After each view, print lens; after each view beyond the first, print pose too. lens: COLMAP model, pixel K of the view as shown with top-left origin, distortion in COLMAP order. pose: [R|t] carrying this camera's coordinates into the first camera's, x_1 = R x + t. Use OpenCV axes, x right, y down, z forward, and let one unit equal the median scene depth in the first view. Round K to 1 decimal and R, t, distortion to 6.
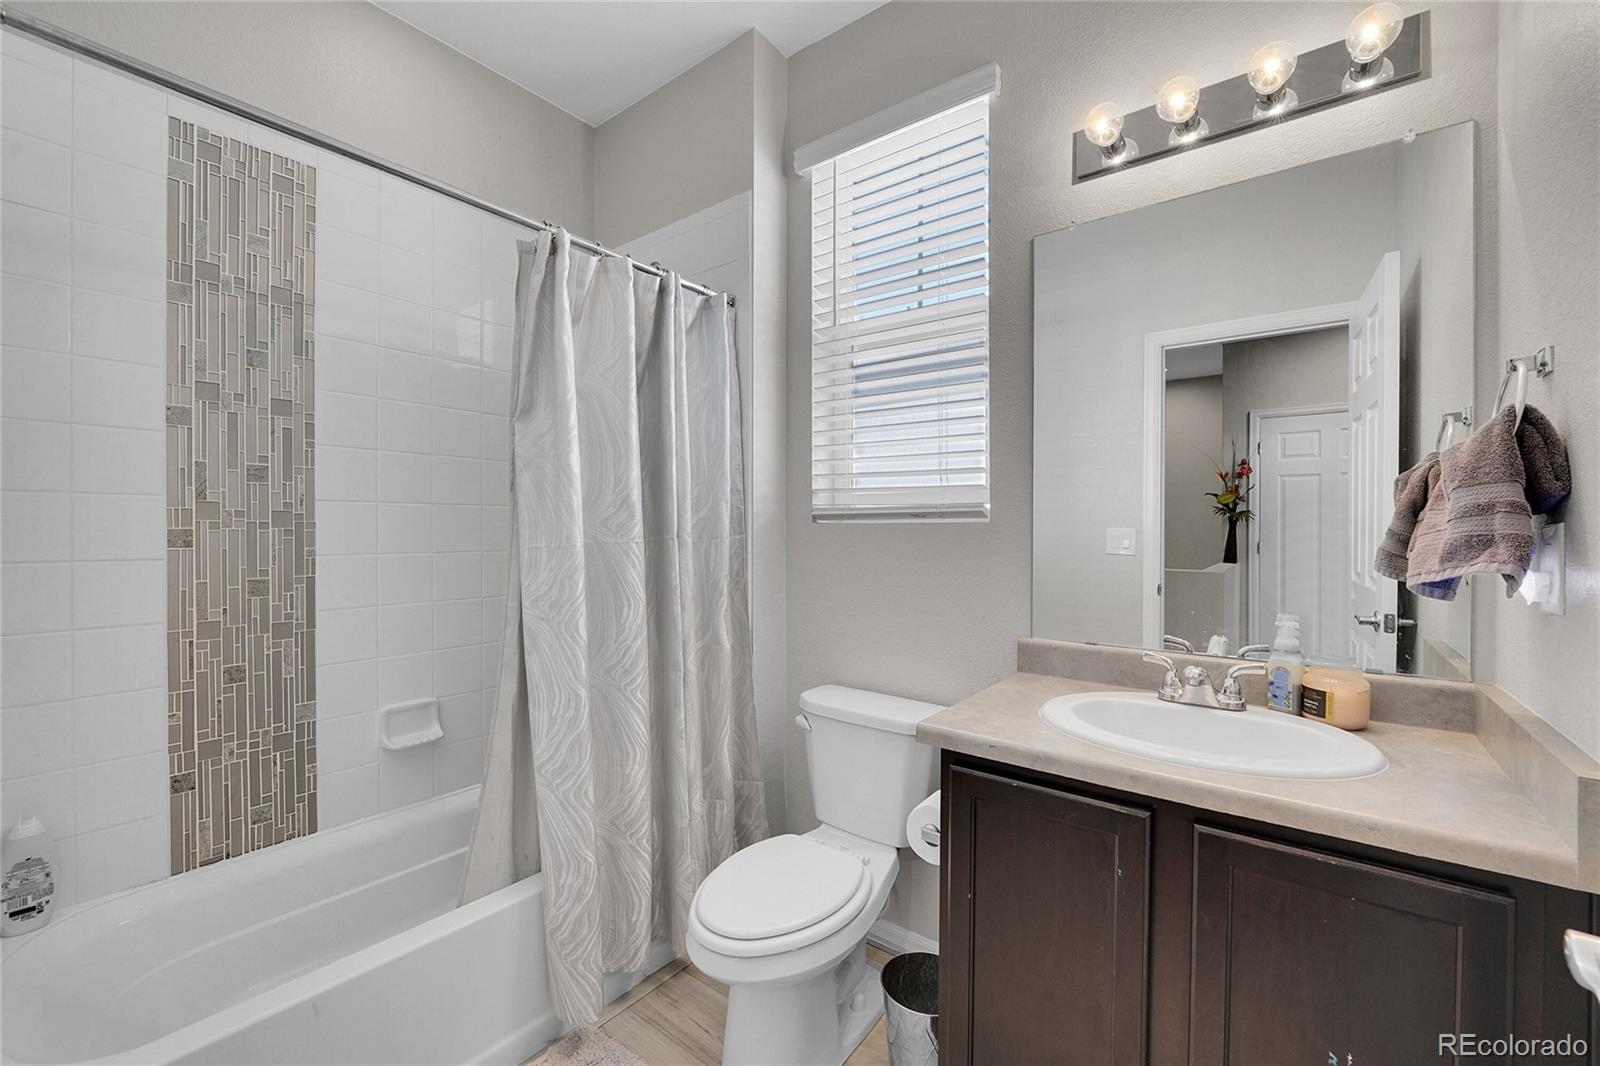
lens RADIAL K [[661.5, 0, 803.7], [0, 661.5, 535.1], [0, 0, 1]] dist [0.003601, 0.000488]
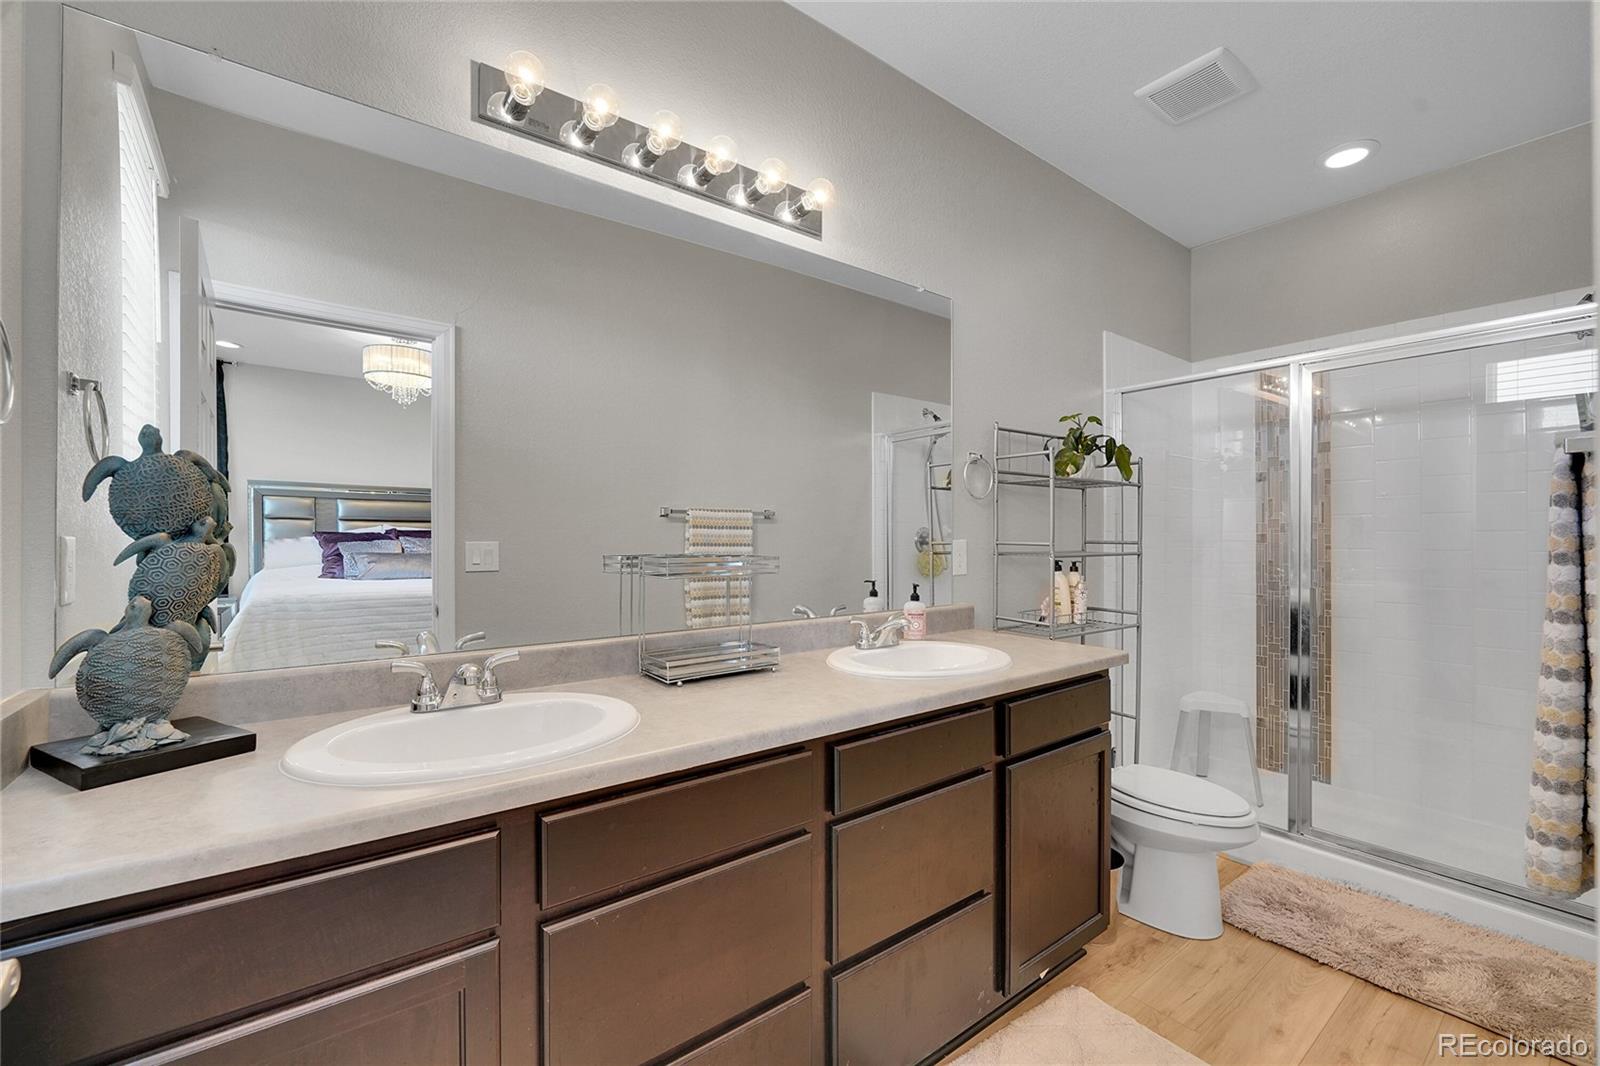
lens RADIAL K [[661.5, 0, 794.5], [0, 661.5, 536.1], [0, 0, 1]] dist [0.003601, 0.000488]
pose [[0.252402, 0.001461, 0.967621, -0.230355], [0.009164, 0.999950, -0.003900, 0.014298], [-0.967579, 0.009852, 0.252376, 0.283760]]
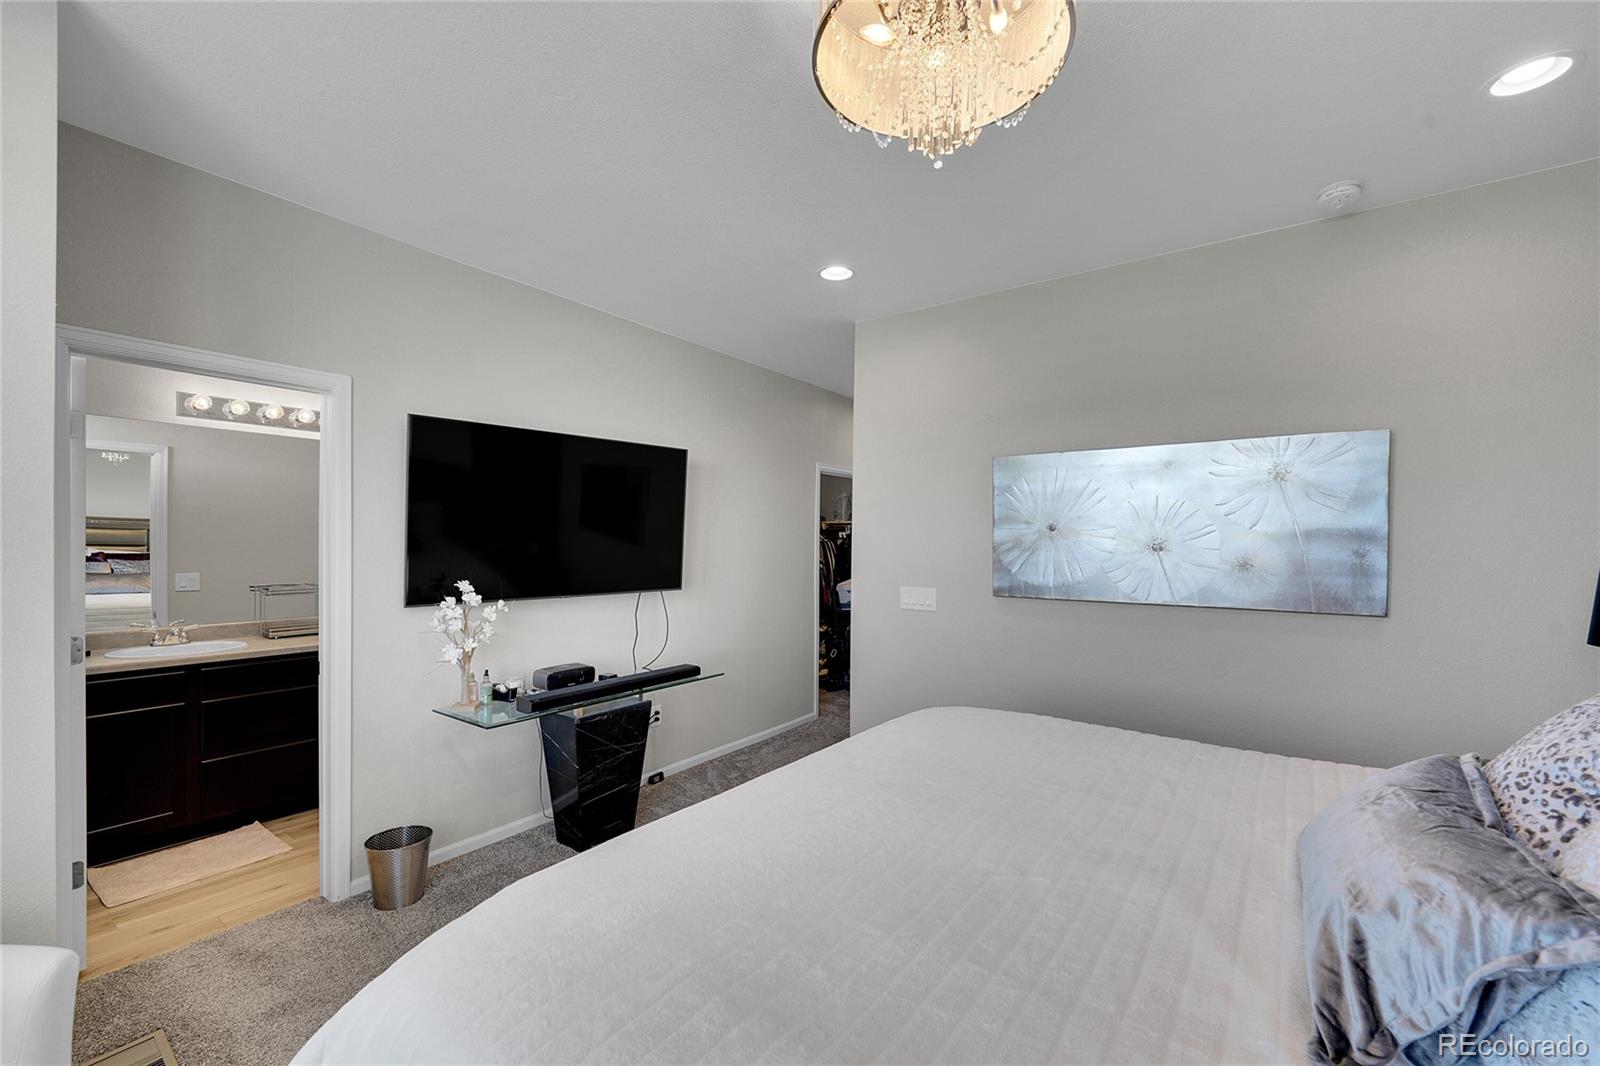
lens RADIAL K [[661.5, 0, 810.5], [0, 661.5, 541.4], [0, 0, 1]] dist [0.003601, 0.000488]
pose [[-0.046280, -0.000452, 0.998928, -2.305887], [-0.001778, 0.999998, 0.000370, -0.180487], [-0.998927, -0.001759, -0.046281, -1.530417]]
